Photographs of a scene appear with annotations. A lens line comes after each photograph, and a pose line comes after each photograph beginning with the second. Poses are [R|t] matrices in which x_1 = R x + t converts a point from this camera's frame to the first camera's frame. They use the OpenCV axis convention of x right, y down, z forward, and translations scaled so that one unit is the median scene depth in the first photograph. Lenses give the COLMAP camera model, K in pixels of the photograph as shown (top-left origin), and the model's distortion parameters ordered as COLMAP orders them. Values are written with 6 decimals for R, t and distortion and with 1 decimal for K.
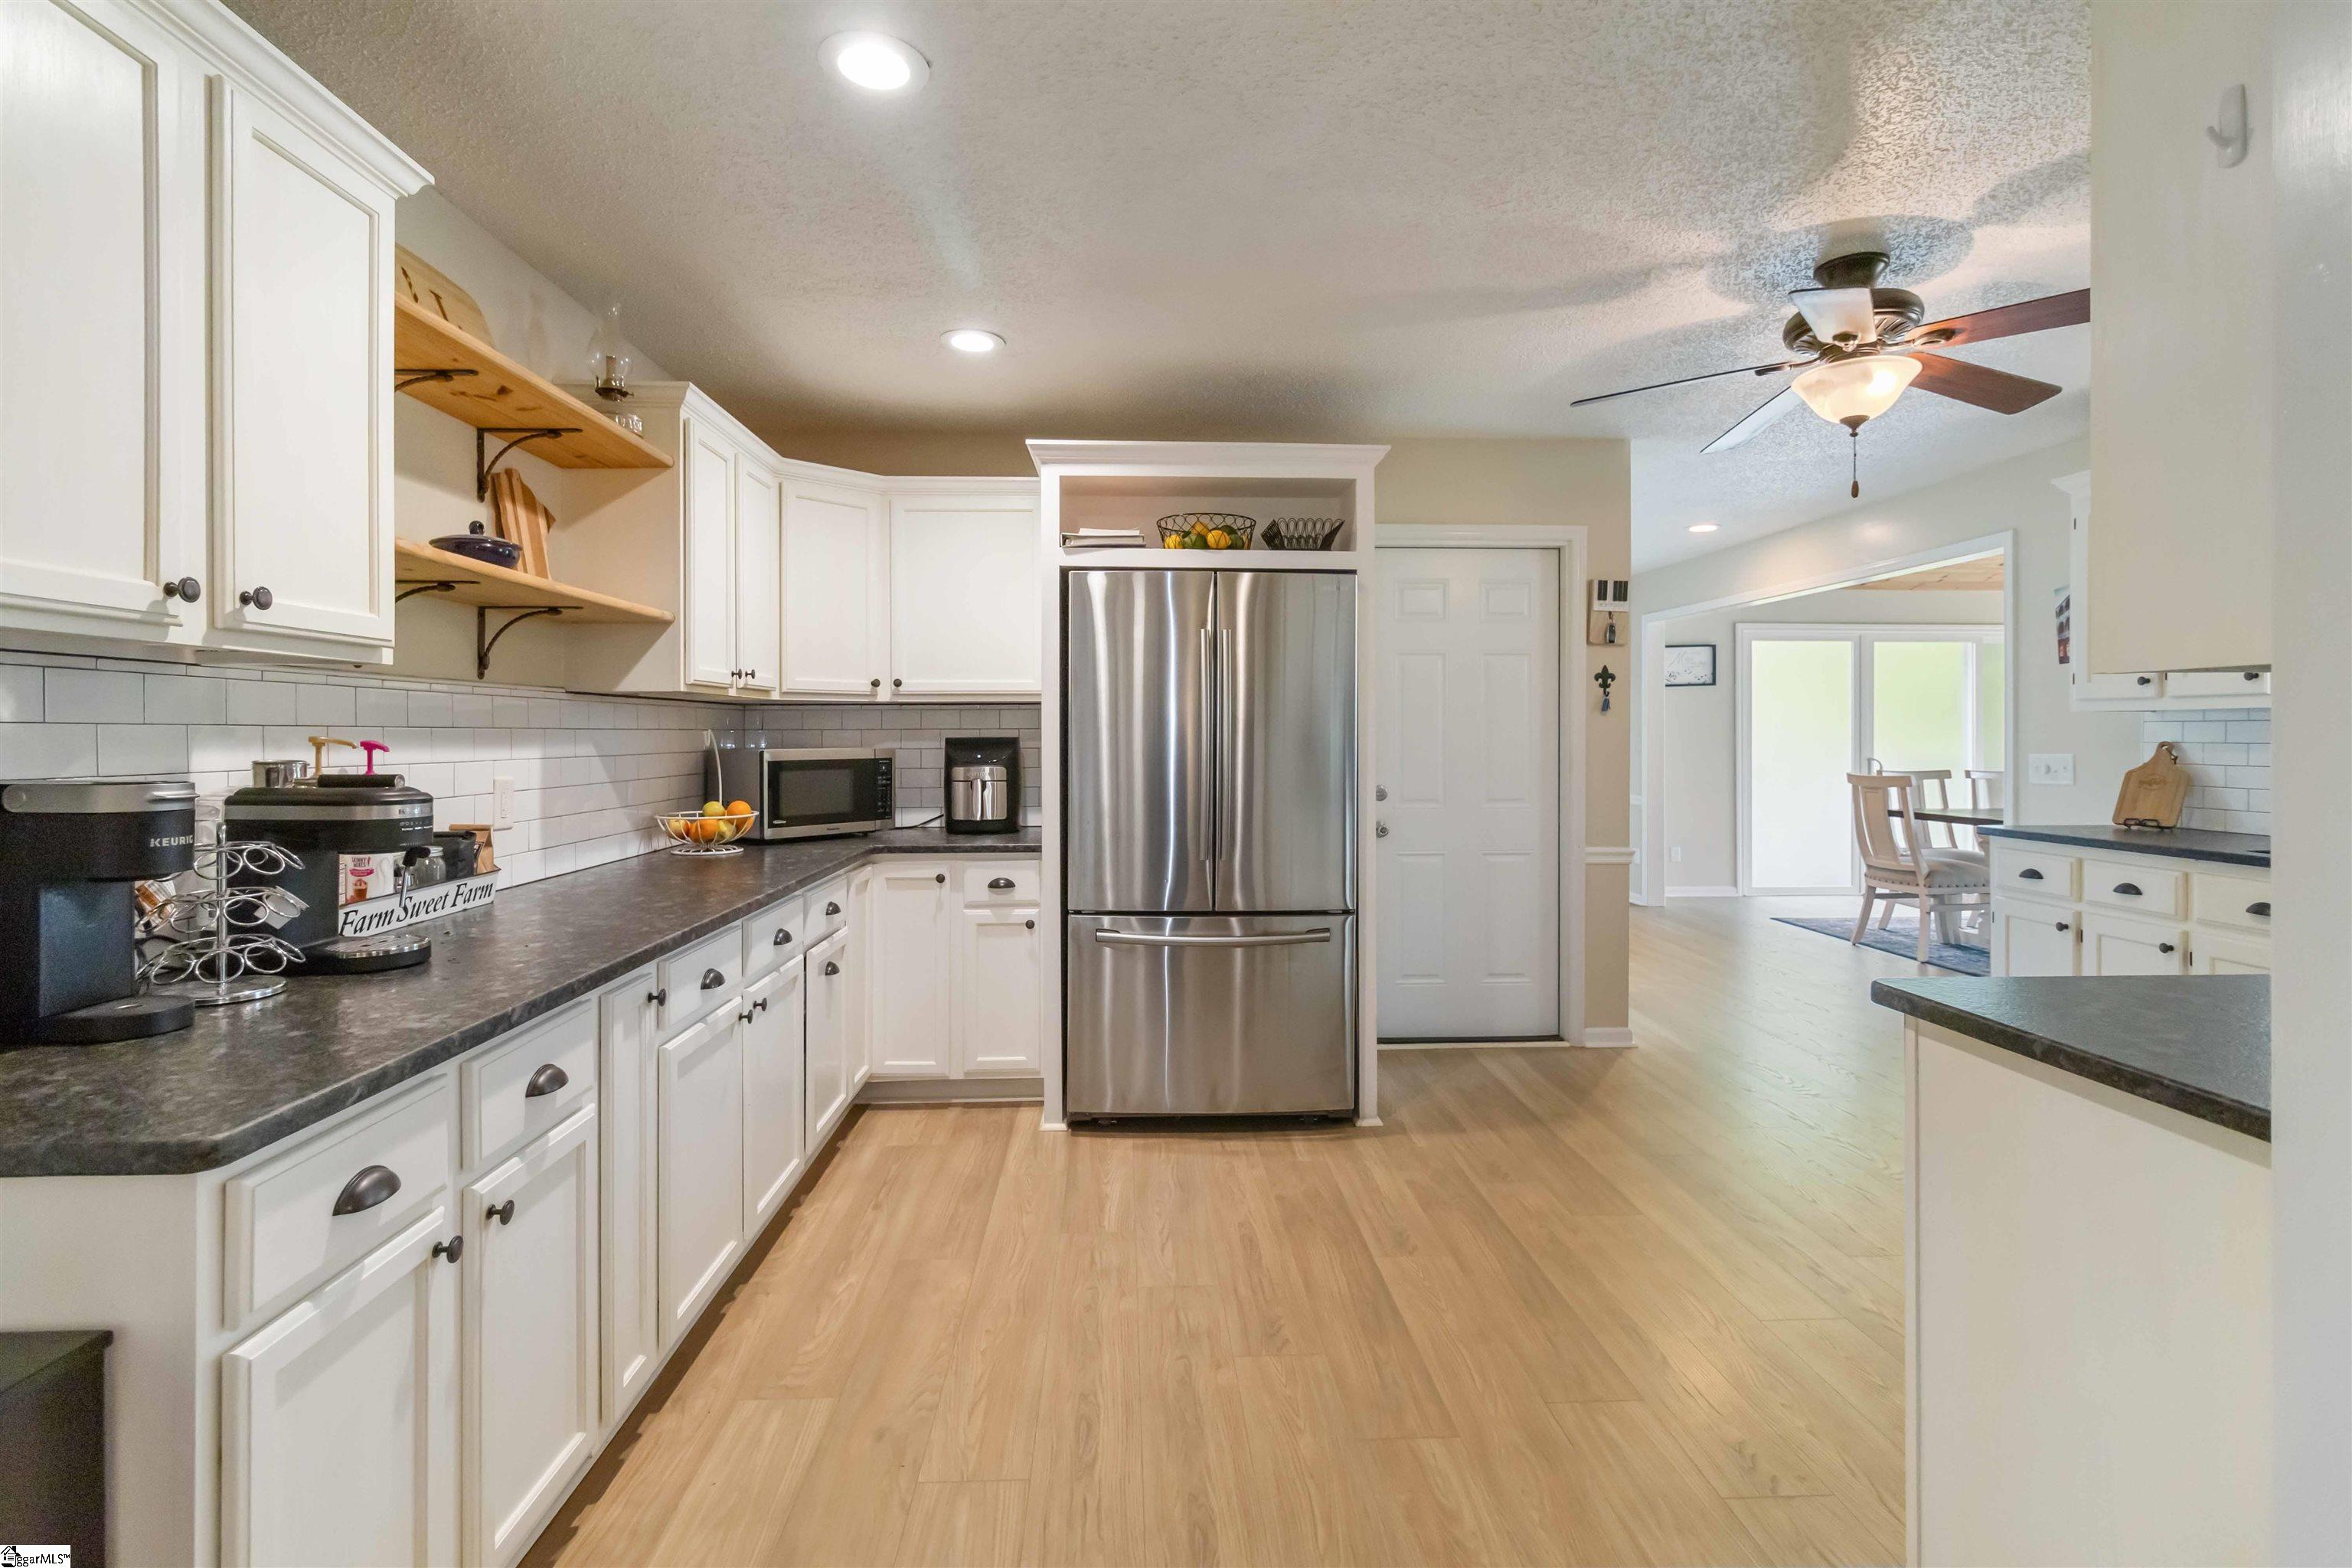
lens RADIAL K [[1096.4, 0, 1167.4], [0, 1096.4, 744.2], [0, 0, 1]] dist [-0.001503, -0.000137]
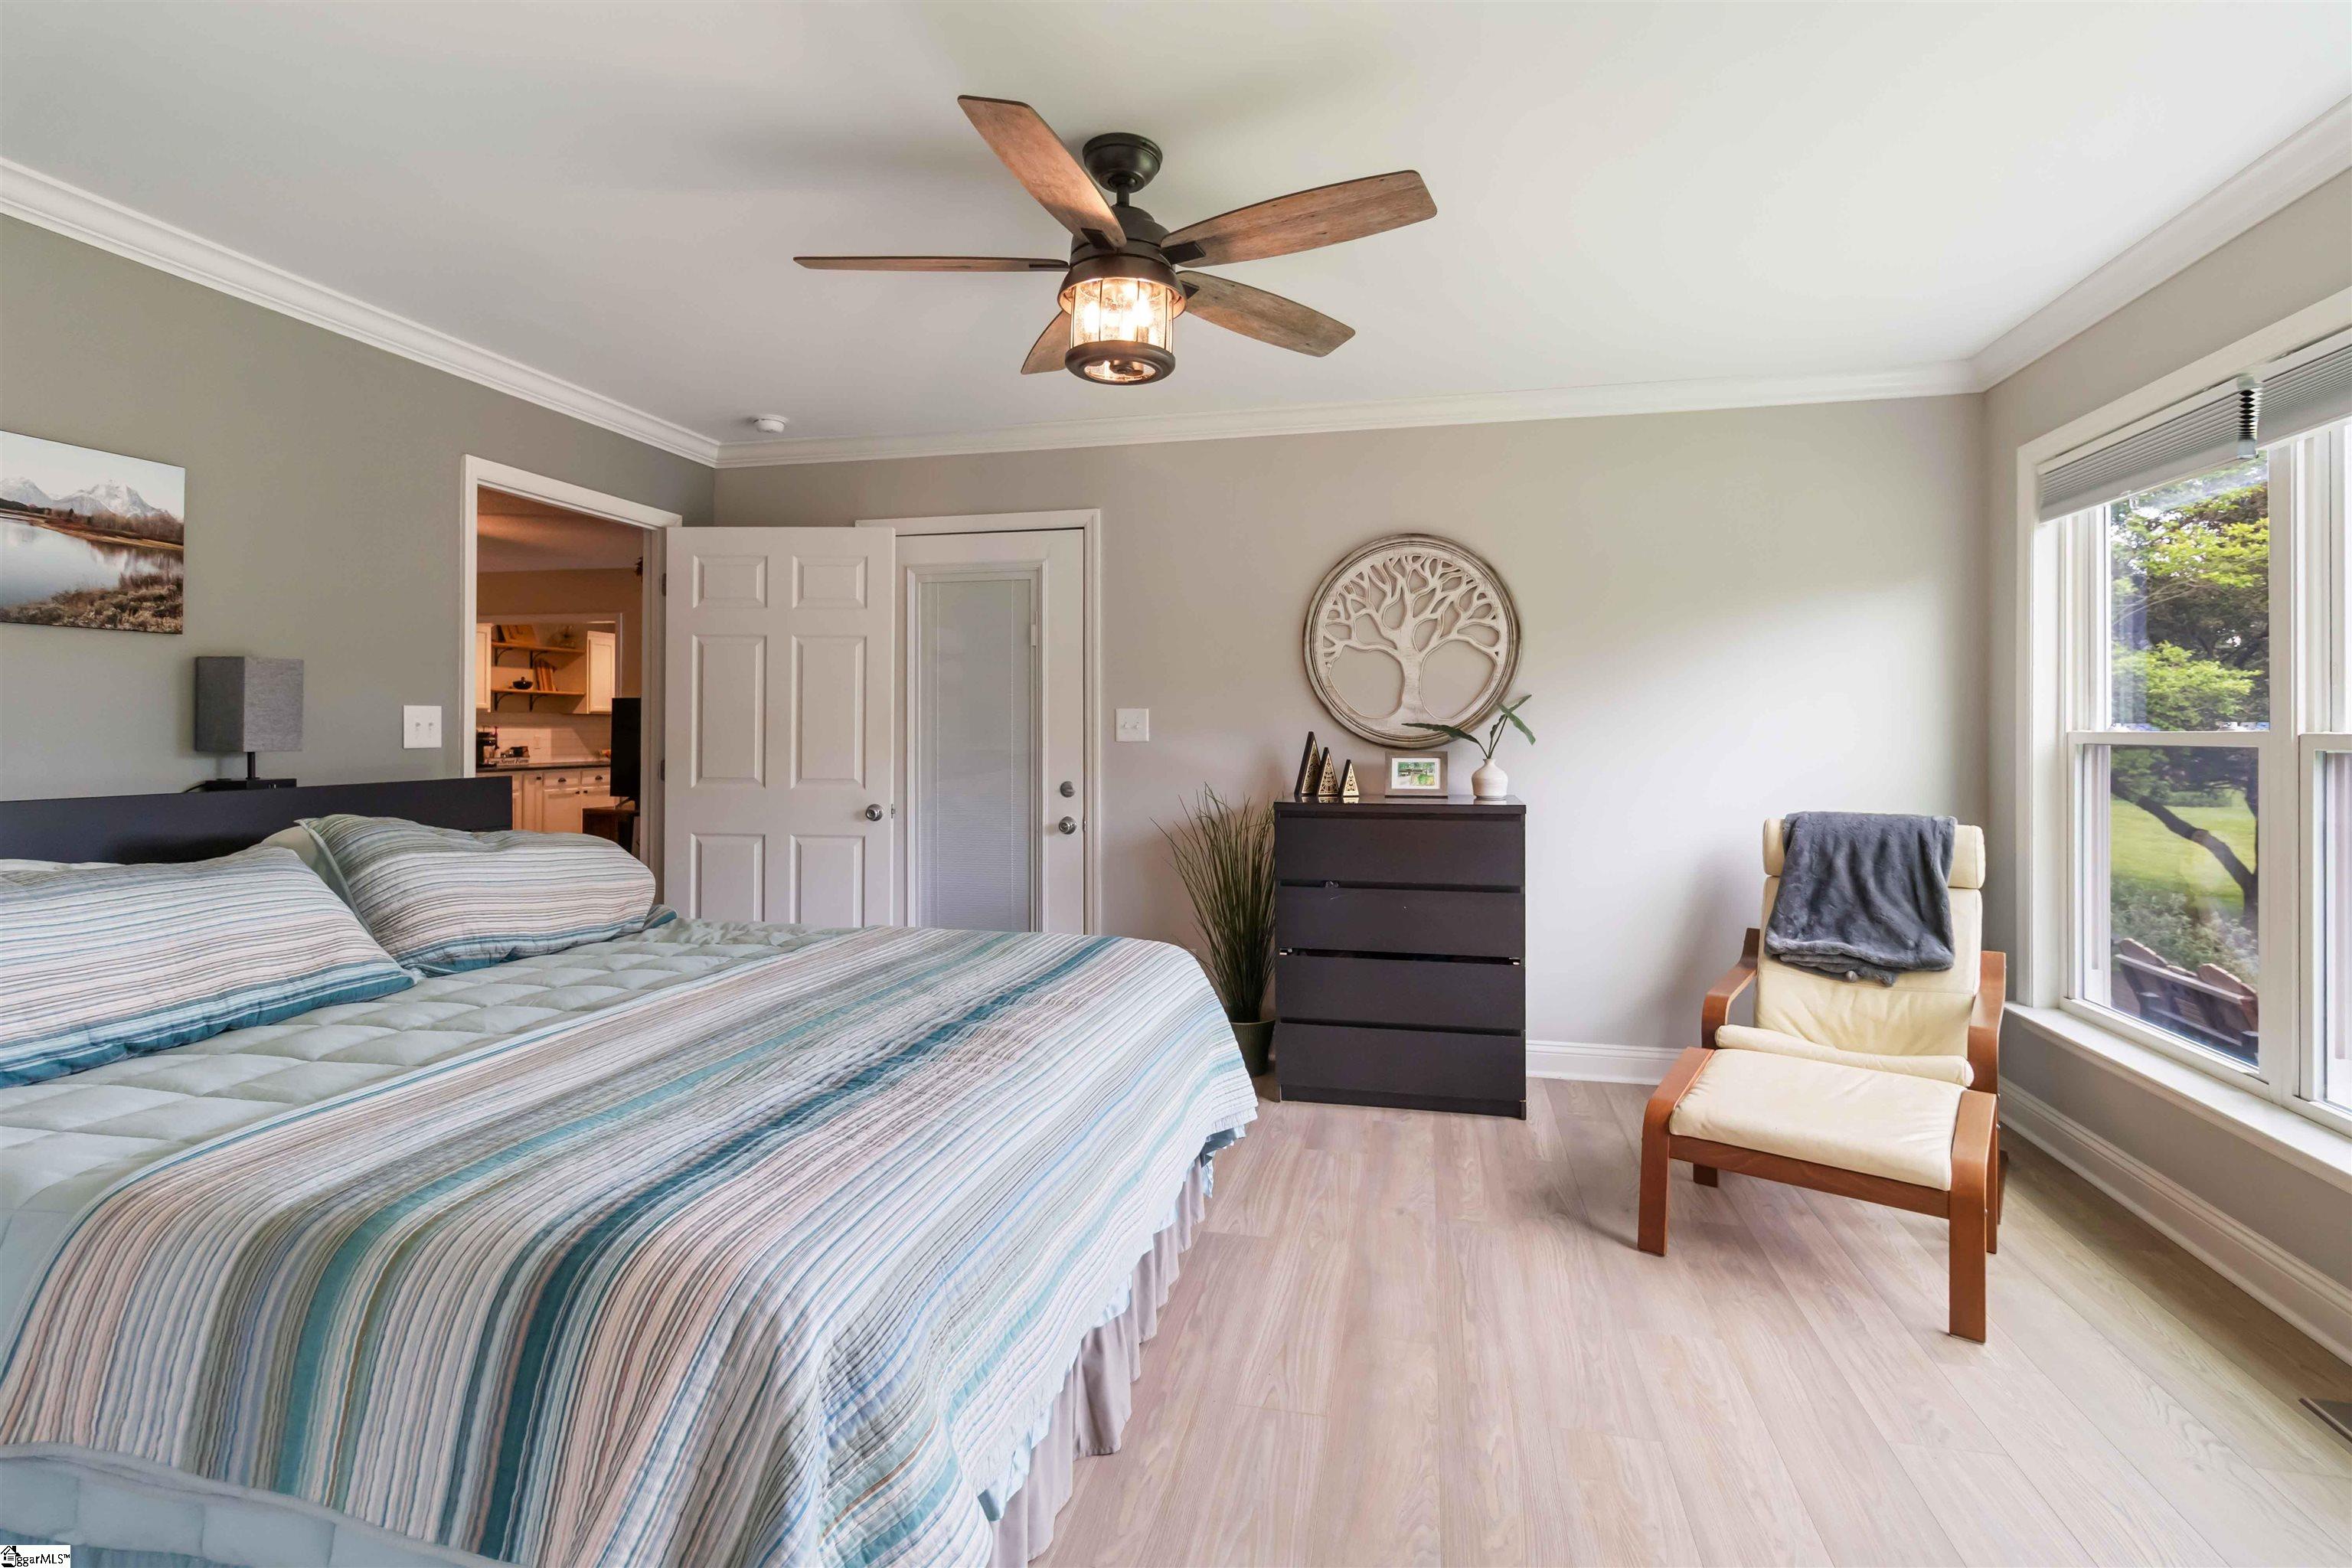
lens RADIAL K [[1105.4, 0, 1176.3], [0, 1105.4, 739.3], [0, 0, 1]] dist [0.002654, 0.000113]
pose [[0.965185, 0.009295, -0.261403, 2.068753], [-0.009514, 0.999955, 0.000428, 0.014492], [0.261395, 0.002074, 0.965230, -1.758276]]
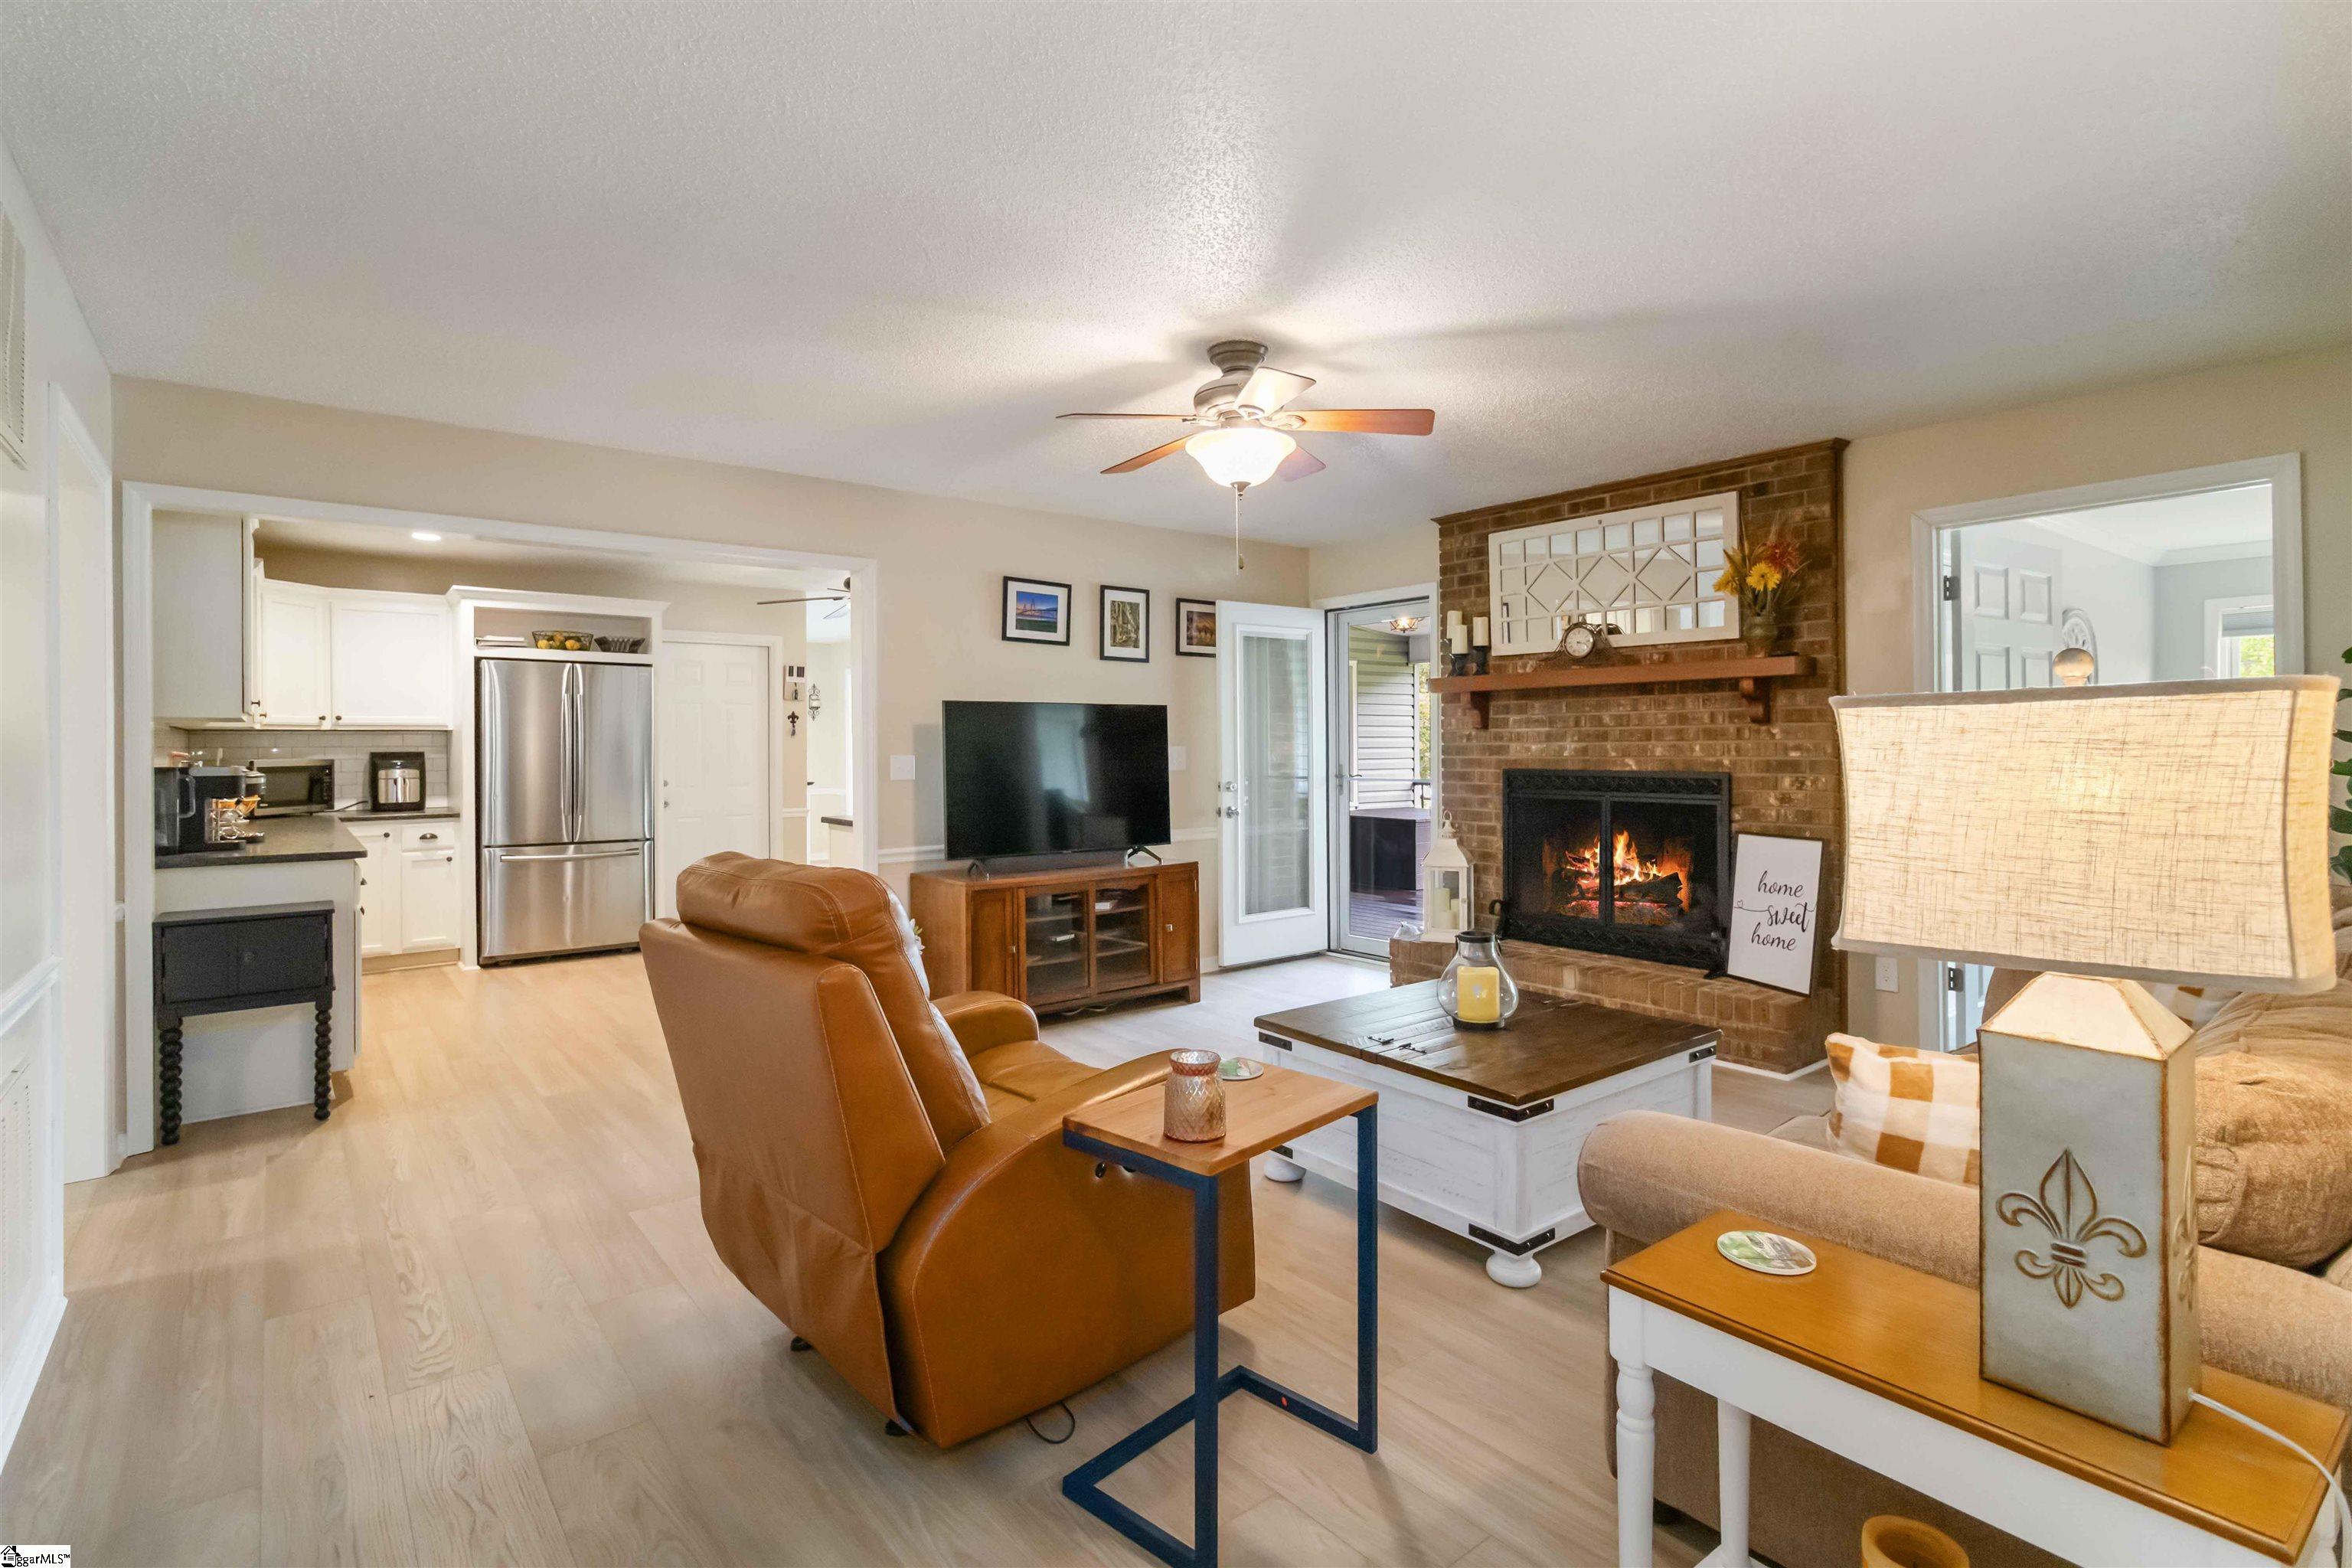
lens RADIAL K [[1126.8, 0, 1176.4], [0, 1126.8, 739.4], [0, 0, 1]] dist [-0.002456, -0.000218]
pose [[0.812766, -0.001770, 0.582587, -0.239484], [0.010641, 0.999874, -0.011807, 0.008582], [-0.582493, 0.015795, 0.812682, -1.183072]]
